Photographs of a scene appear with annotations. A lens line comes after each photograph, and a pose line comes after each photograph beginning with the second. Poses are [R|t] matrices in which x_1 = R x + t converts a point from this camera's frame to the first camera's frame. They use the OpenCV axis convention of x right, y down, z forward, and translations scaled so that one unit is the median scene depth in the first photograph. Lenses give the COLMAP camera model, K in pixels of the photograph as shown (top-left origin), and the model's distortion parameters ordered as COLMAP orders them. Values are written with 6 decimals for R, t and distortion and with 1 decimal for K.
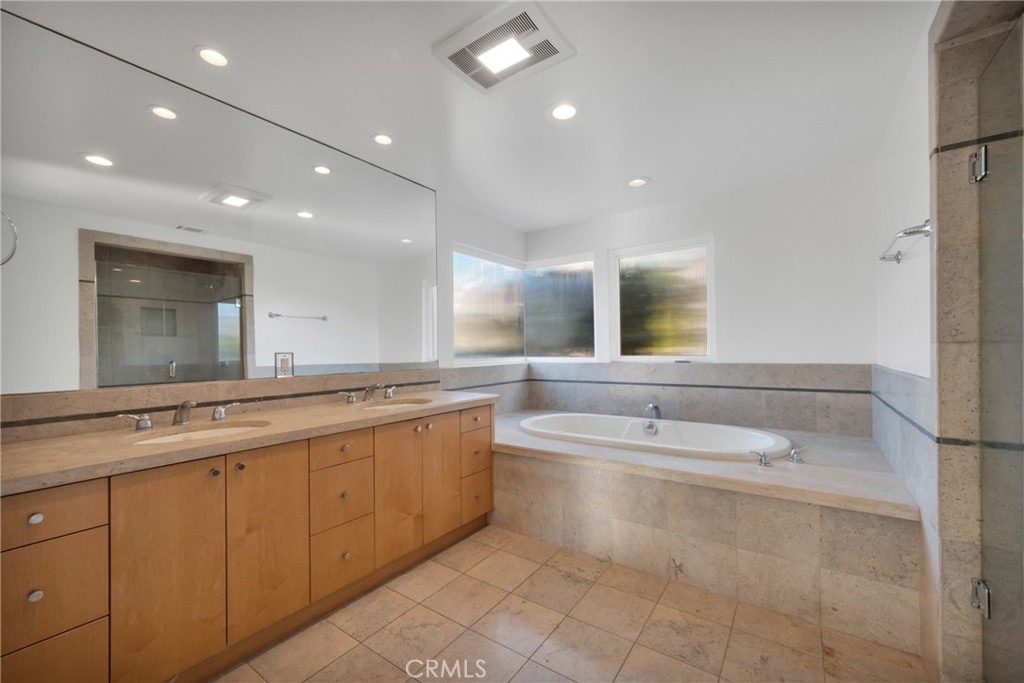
lens RADIAL K [[409.1, 0, 510.4], [0, 409.1, 350.0], [0, 0, 1]] dist [-0.000287, 0.000227]
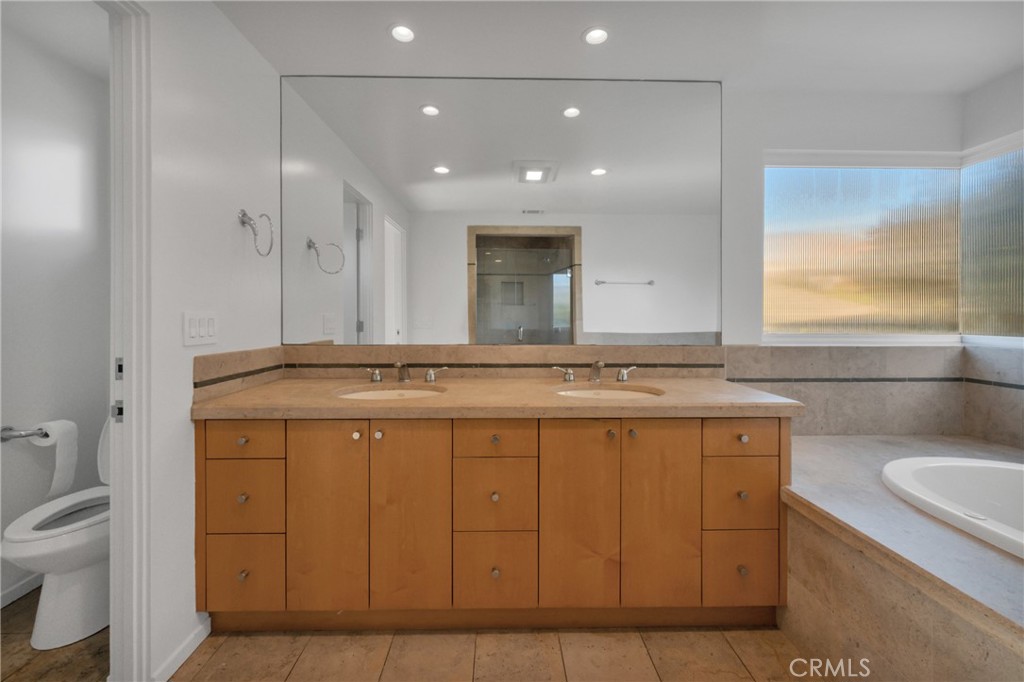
lens RADIAL K [[410.4, 0, 511.5], [0, 410.4, 328.0], [0, 0, 1]] dist [-0.000459, 0.000004]
pose [[0.604126, 0.028872, -0.796365, 0.177110], [-0.011489, 0.999555, 0.027523, 0.002286], [0.796806, -0.007478, 0.604189, 0.398491]]
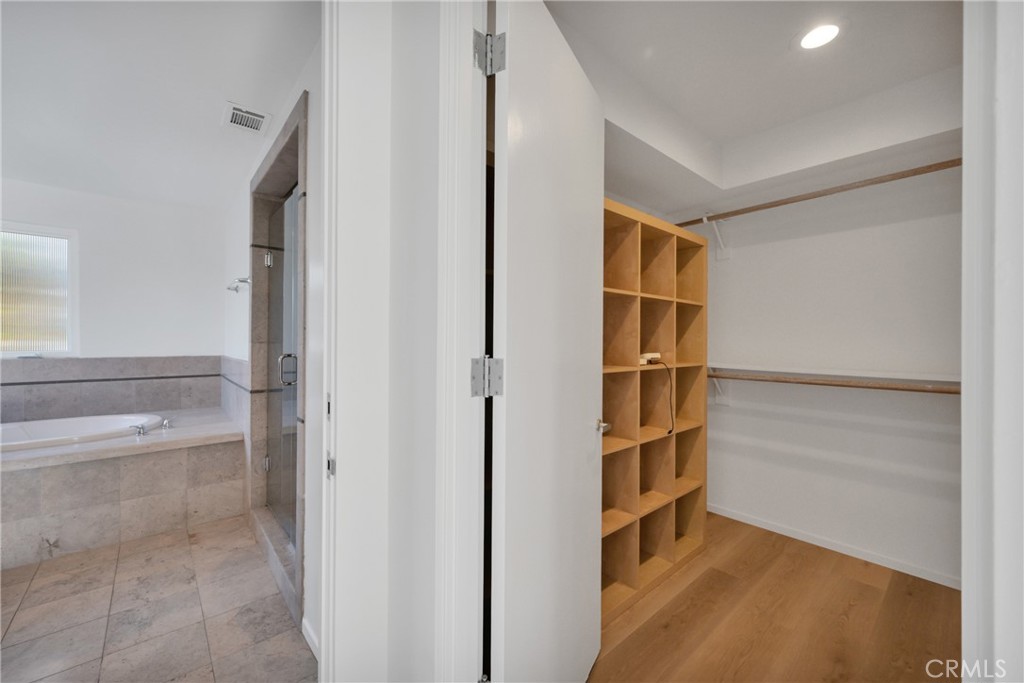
lens RADIAL K [[404.8, 0, 512.0], [0, 404.8, 341.5], [0, 0, 1]] dist [0.000880, 0.000151]
pose [[0.225307, 0.014125, 0.974185, -0.312874], [-0.005889, 0.999896, -0.013136, -0.002534], [-0.974270, -0.002778, 0.225367, -0.361785]]
